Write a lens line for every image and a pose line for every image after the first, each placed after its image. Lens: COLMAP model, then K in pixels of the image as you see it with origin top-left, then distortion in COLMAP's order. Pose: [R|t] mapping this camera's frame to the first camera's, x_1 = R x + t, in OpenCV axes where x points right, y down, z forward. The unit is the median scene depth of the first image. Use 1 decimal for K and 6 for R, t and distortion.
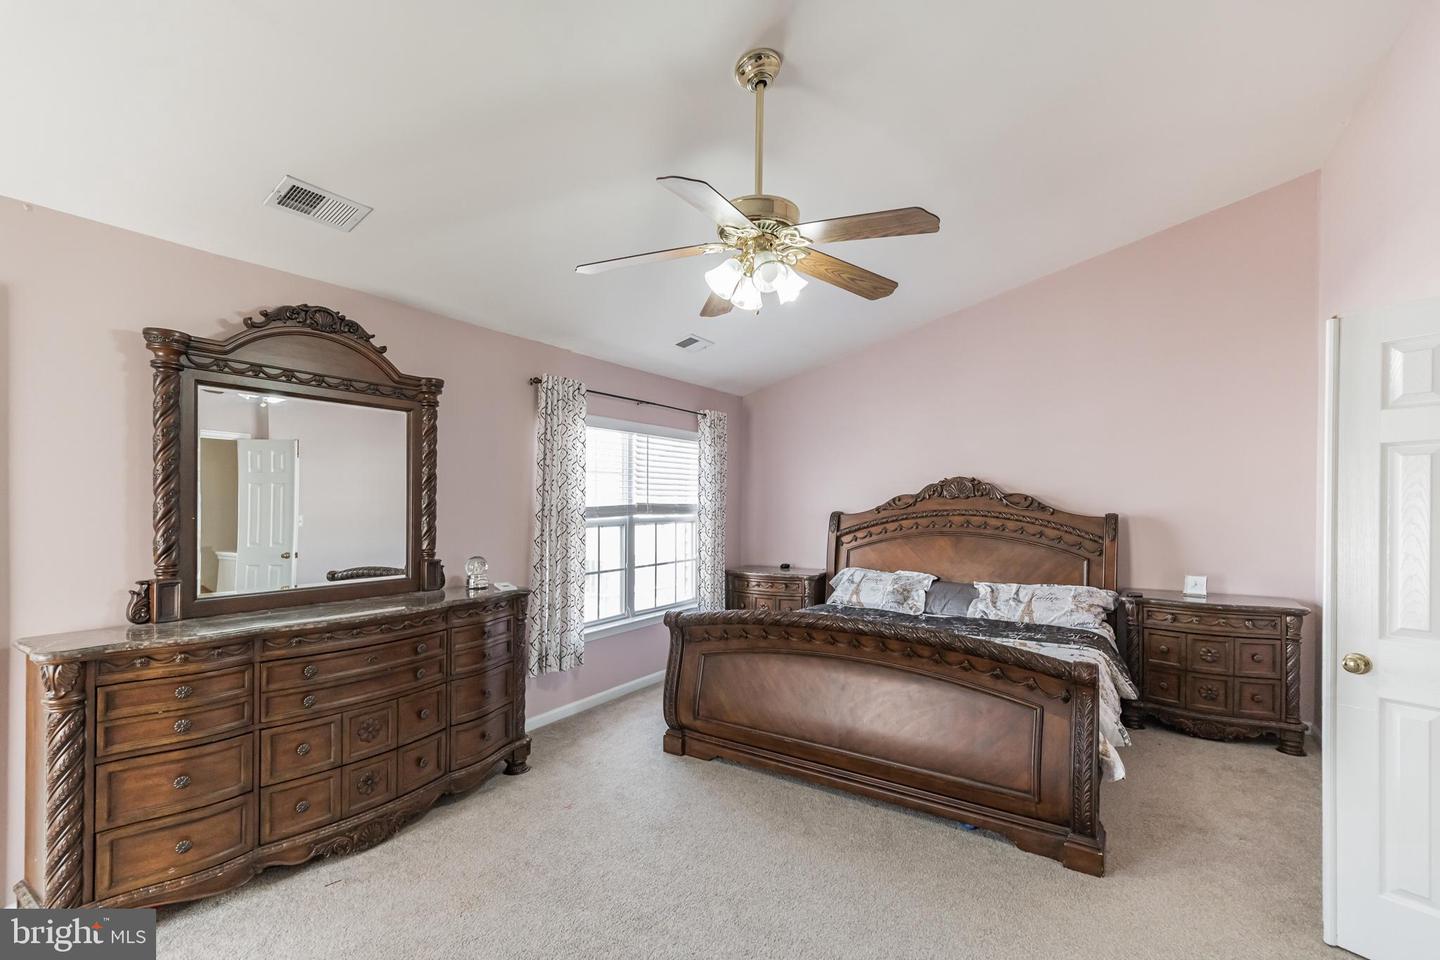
lens RADIAL K [[630.1, 0, 720.7], [0, 630.1, 508.9], [0, 0, 1]] dist [0.002233, 0.000467]
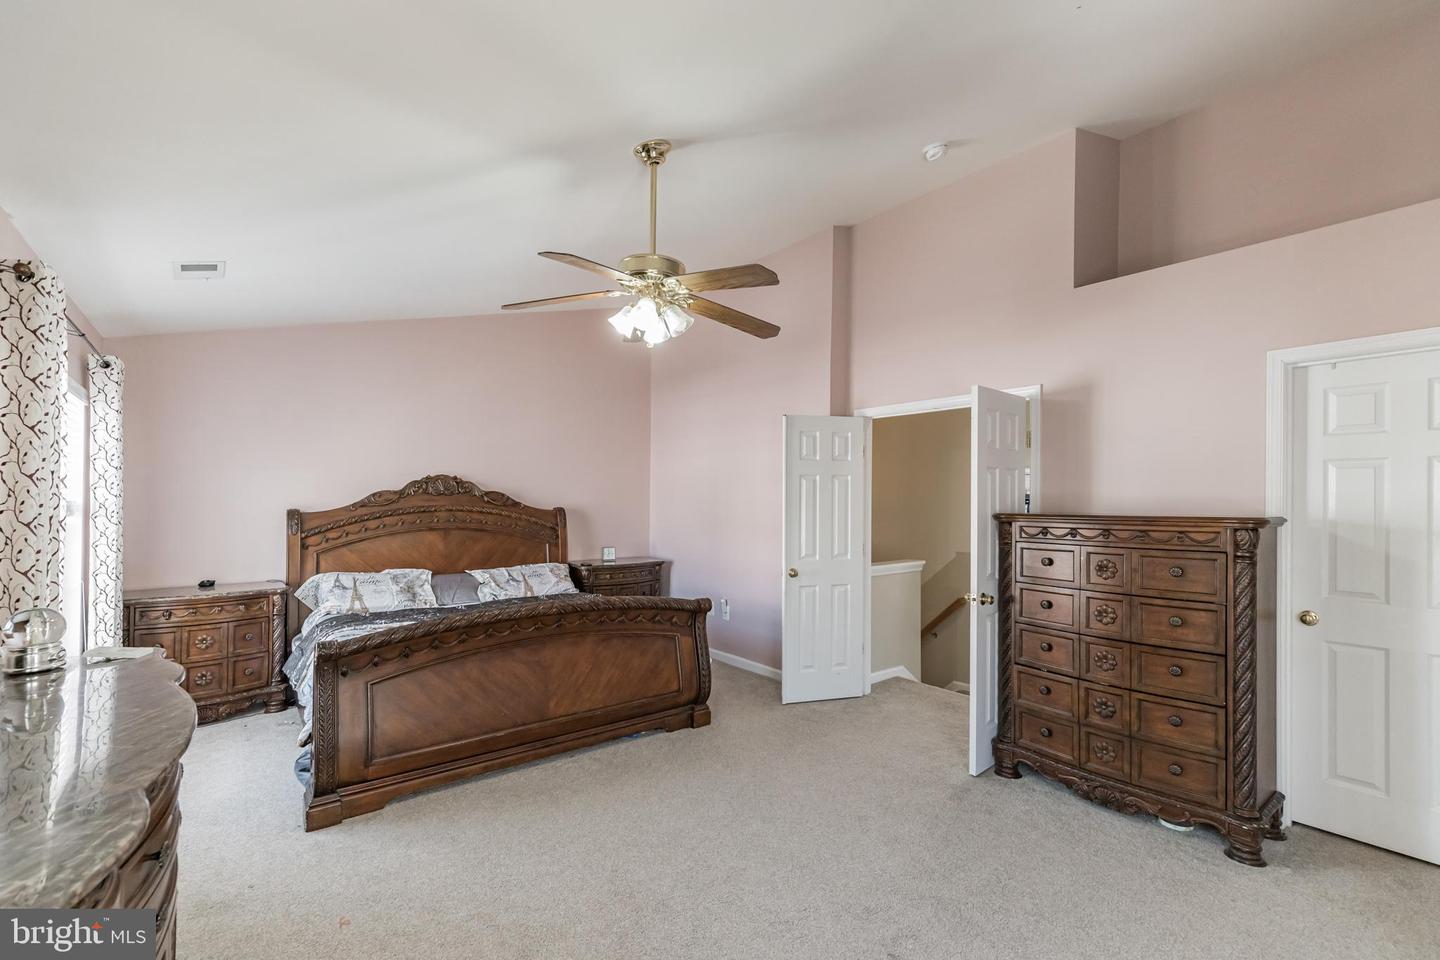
lens RADIAL K [[612.2, 0, 736.3], [0, 612.2, 498.5], [0, 0, 1]] dist [0.001130, 0.000142]
pose [[0.314517, 0.001027, 0.949251, -0.465352], [0.005184, 0.999983, -0.002799, -0.005919], [-0.949238, 0.005801, 0.314506, 0.212010]]
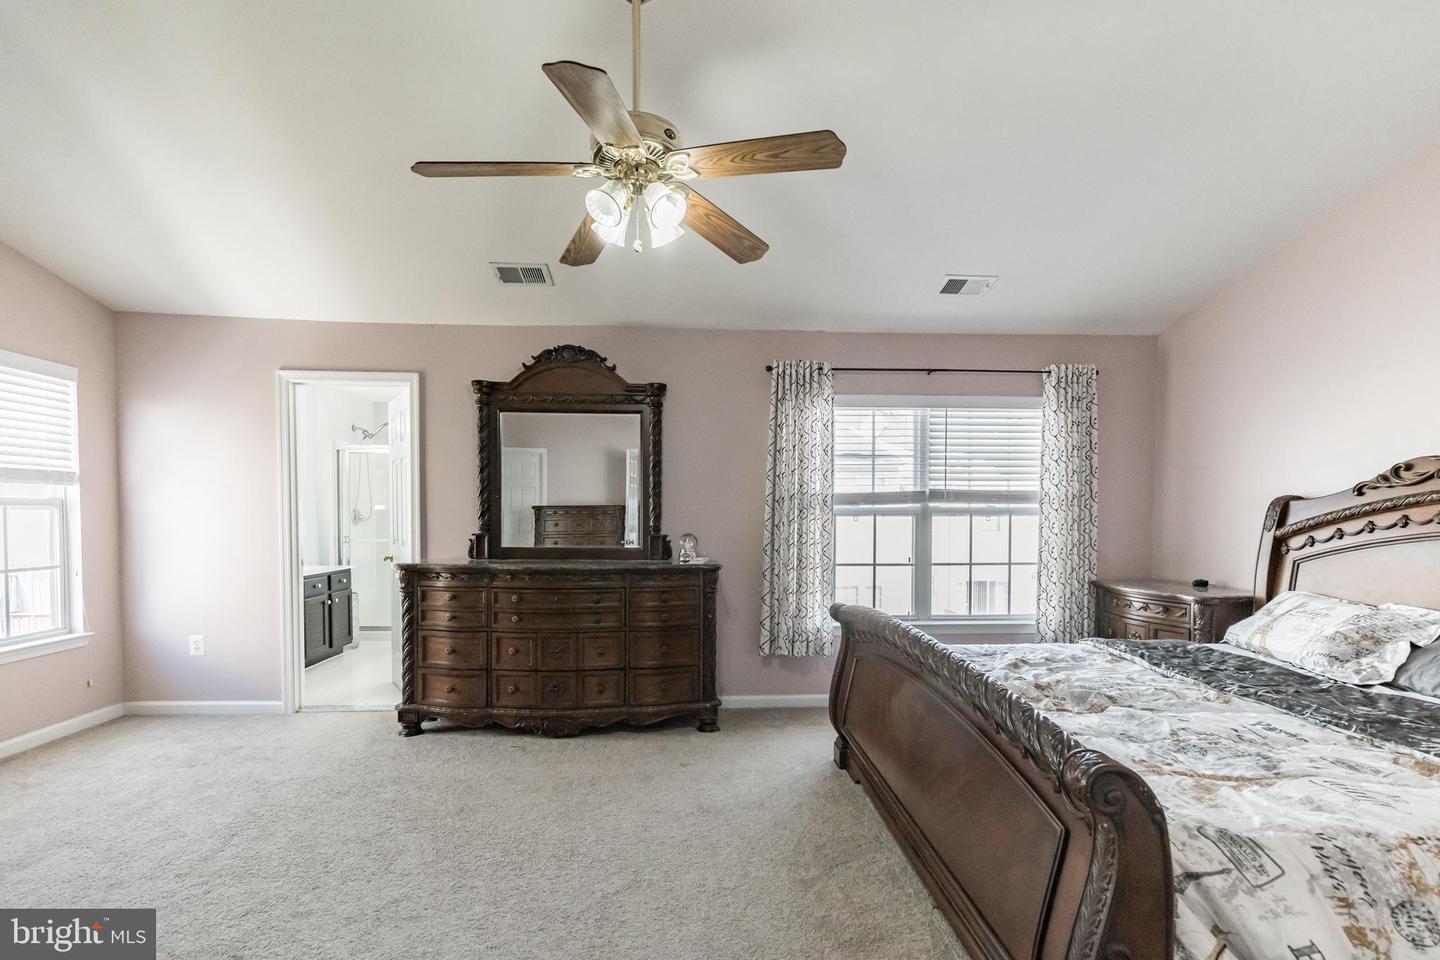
lens RADIAL K [[641.5, 0, 718.6], [0, 641.5, 527.5], [0, 0, 1]] dist [0.000309, 0.000558]
pose [[0.593589, 0.014690, -0.804634, 0.405732], [-0.007739, 0.999891, 0.012547, 0.034724], [0.804731, -0.001221, 0.593638, 0.248495]]
